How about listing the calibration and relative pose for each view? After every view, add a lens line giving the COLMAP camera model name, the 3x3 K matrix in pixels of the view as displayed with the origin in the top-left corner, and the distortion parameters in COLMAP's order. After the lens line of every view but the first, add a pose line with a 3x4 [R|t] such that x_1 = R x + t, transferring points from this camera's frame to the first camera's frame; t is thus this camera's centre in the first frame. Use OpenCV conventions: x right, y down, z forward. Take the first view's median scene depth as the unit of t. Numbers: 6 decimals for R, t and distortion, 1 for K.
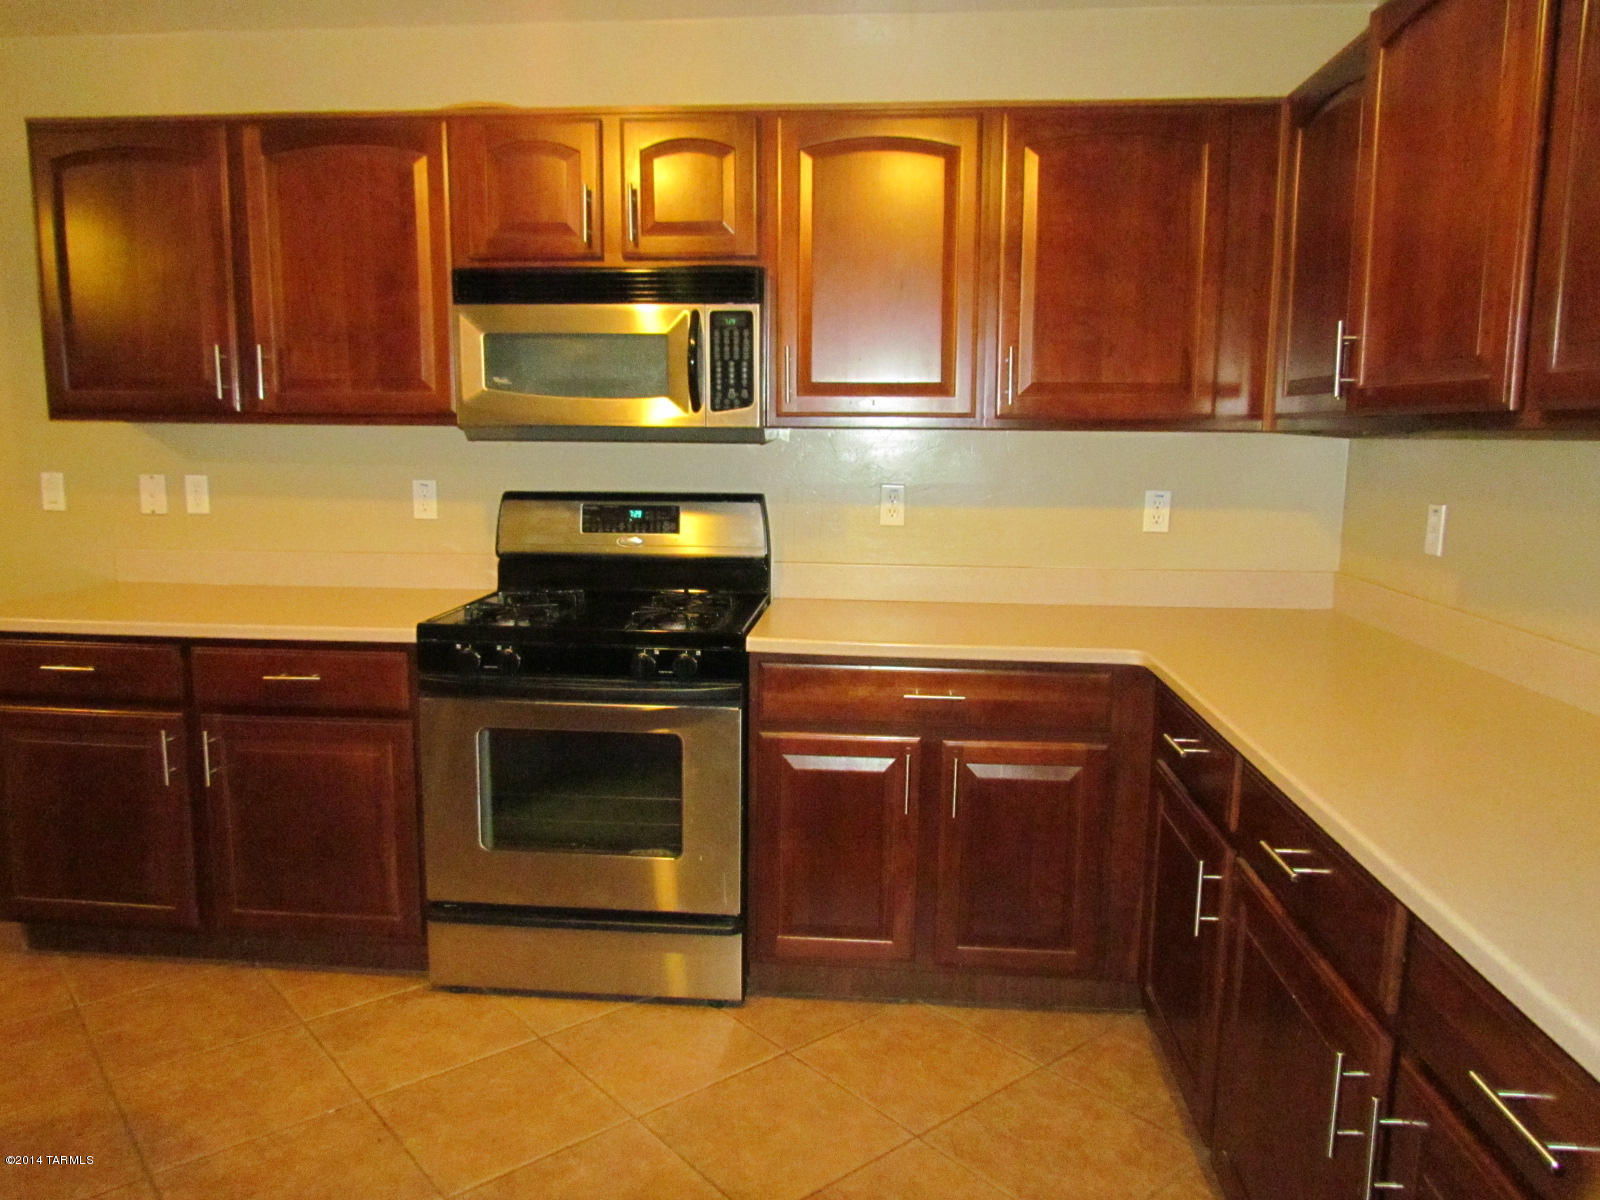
lens RADIAL K [[1208.0, 0, 796.7], [0, 1208.0, 582.0], [0, 0, 1]] dist [-0.025933, -0.000796]
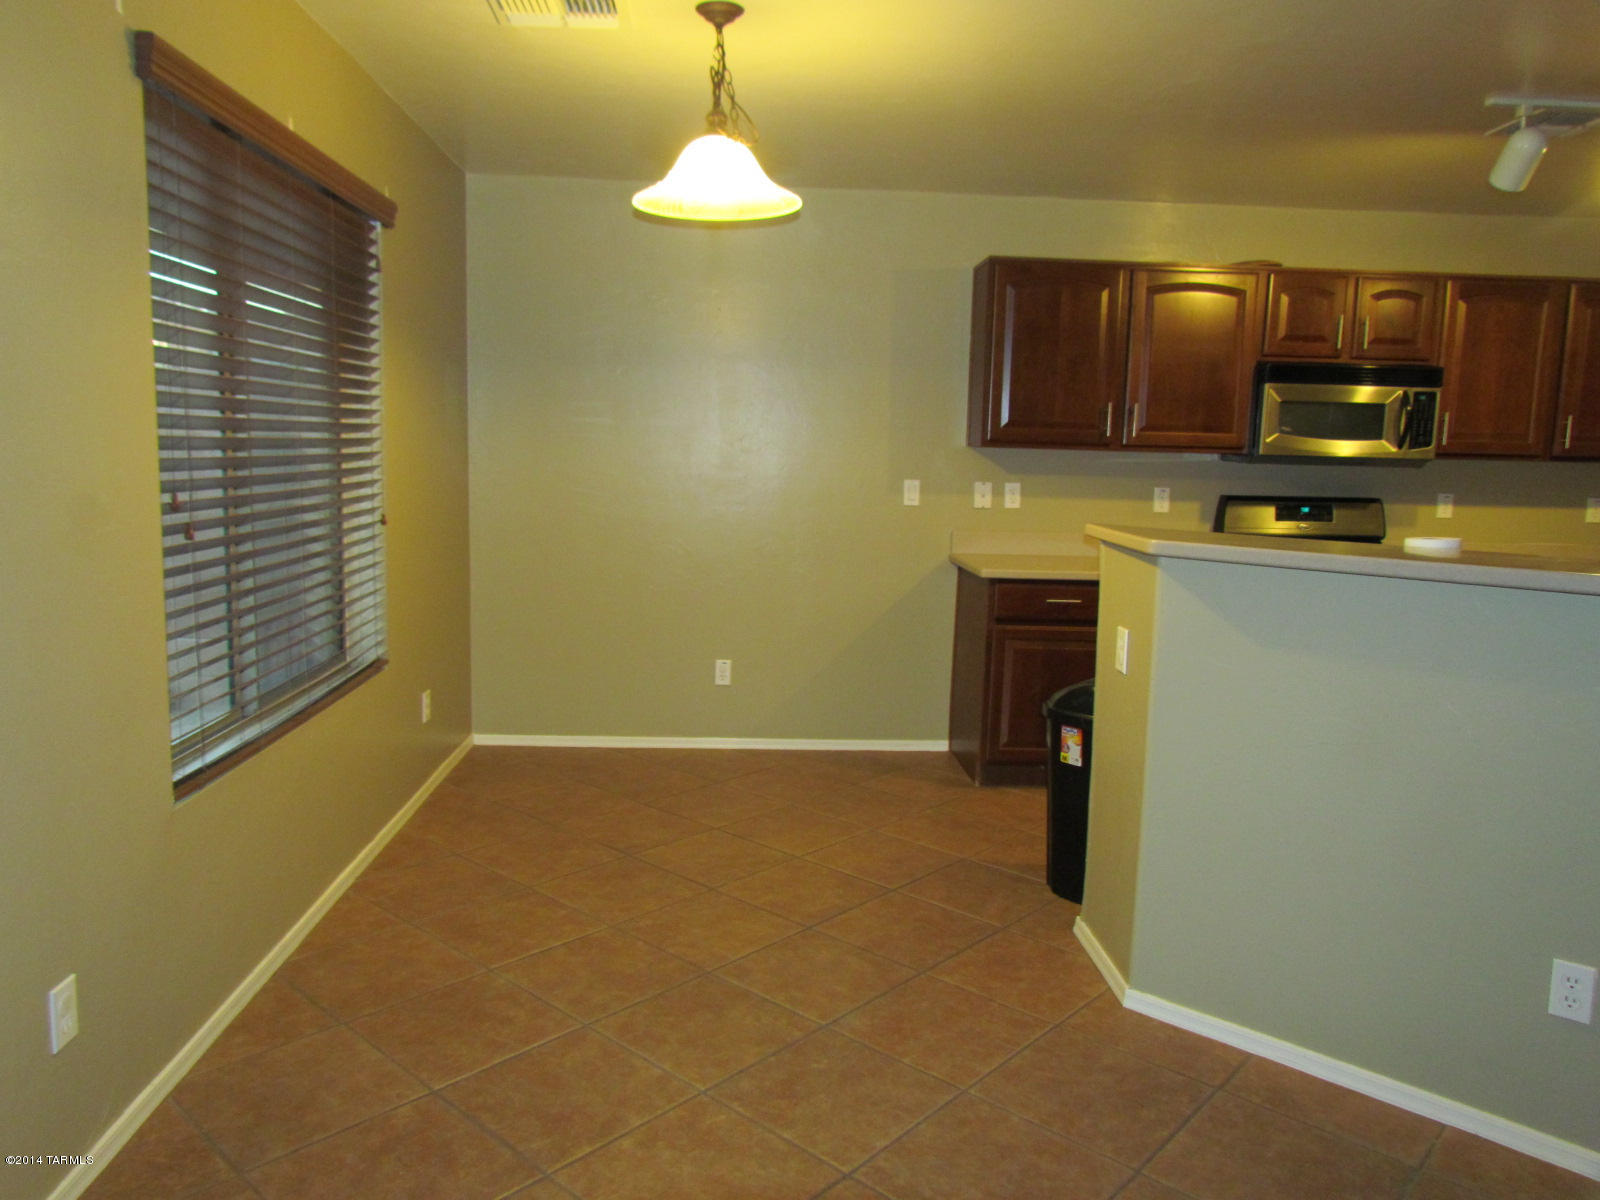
lens RADIAL K [[1154.9, 0, 800.0], [0, 1154.9, 600.0], [0, 0, 1]] dist [-0.004775, 0.001012]
pose [[0.989387, -0.004868, 0.145222, -1.149953], [0.003813, 0.999964, 0.007538, 0.056774], [-0.145253, -0.006904, 0.989370, -0.493602]]
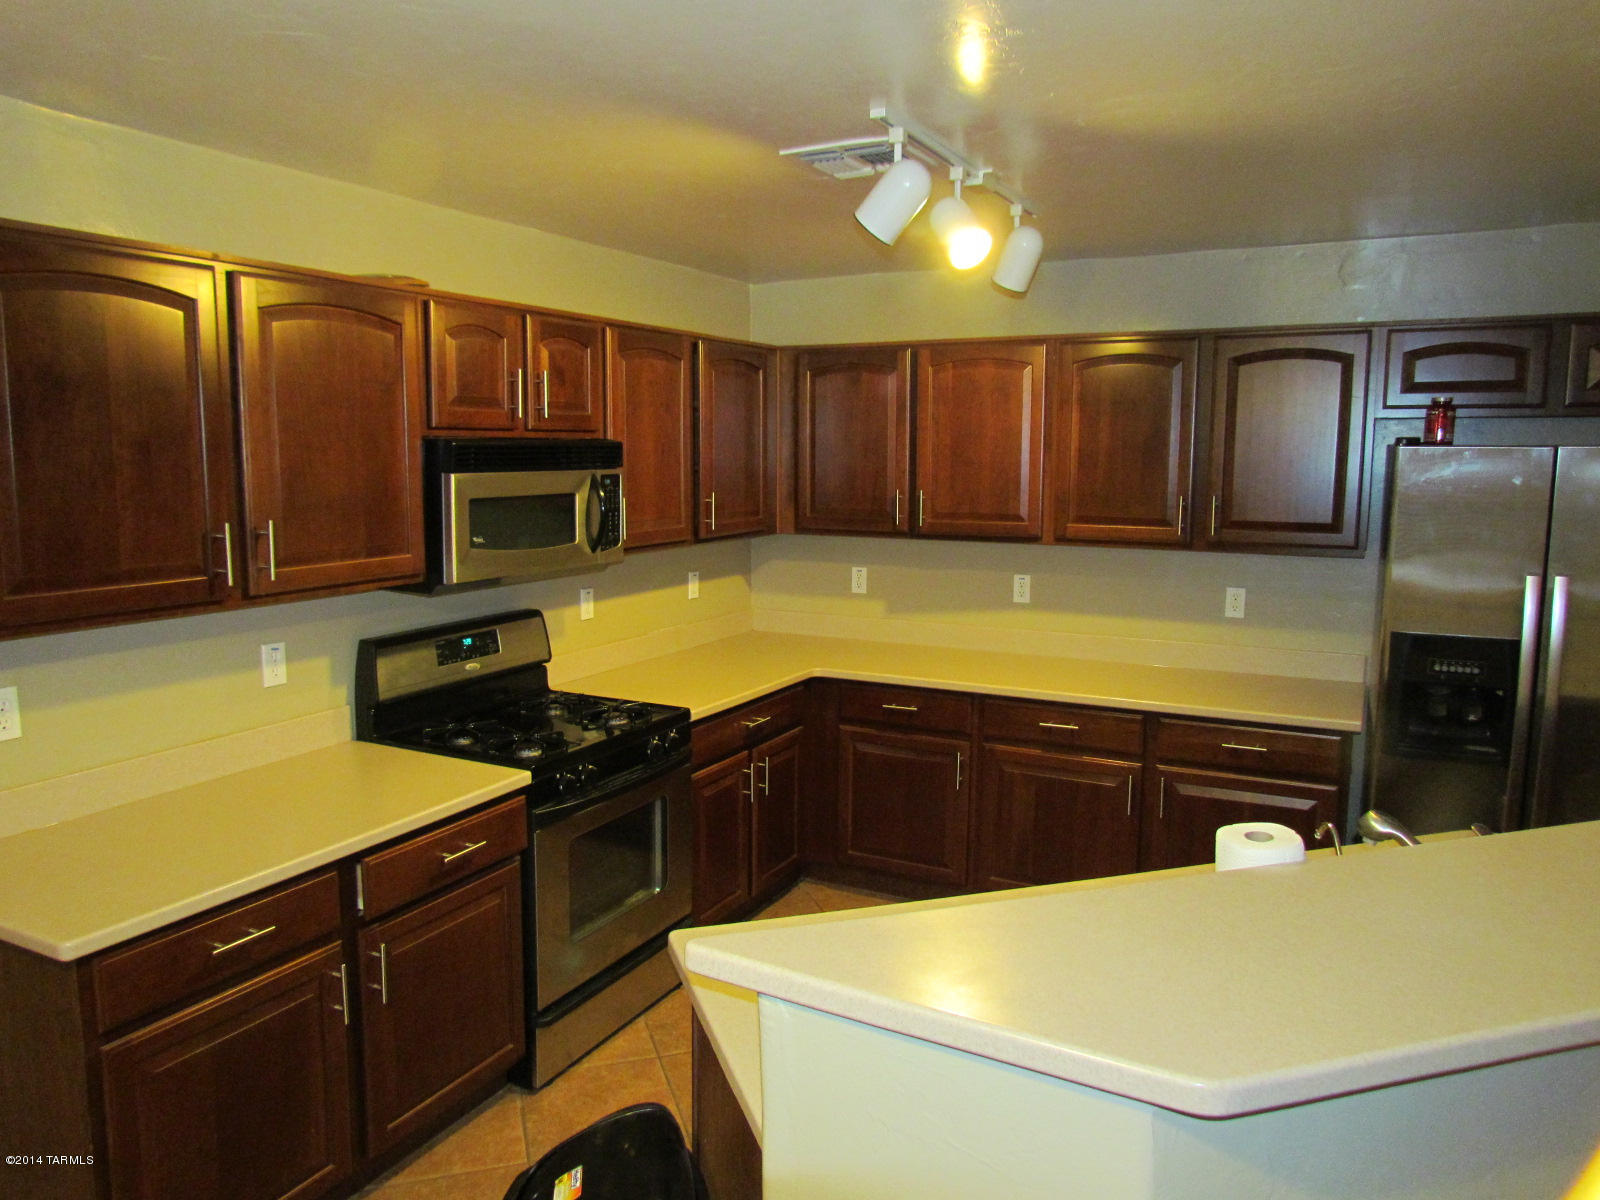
lens RADIAL K [[1154.9, 0, 800.0], [0, 1154.9, 600.0], [0, 0, 1]] dist [-0.004775, 0.001012]
pose [[0.387216, -0.129706, 0.912820, -1.102328], [0.114930, 0.989123, 0.091795, -0.175807], [-0.914798, 0.069365, 0.397911, 0.314327]]
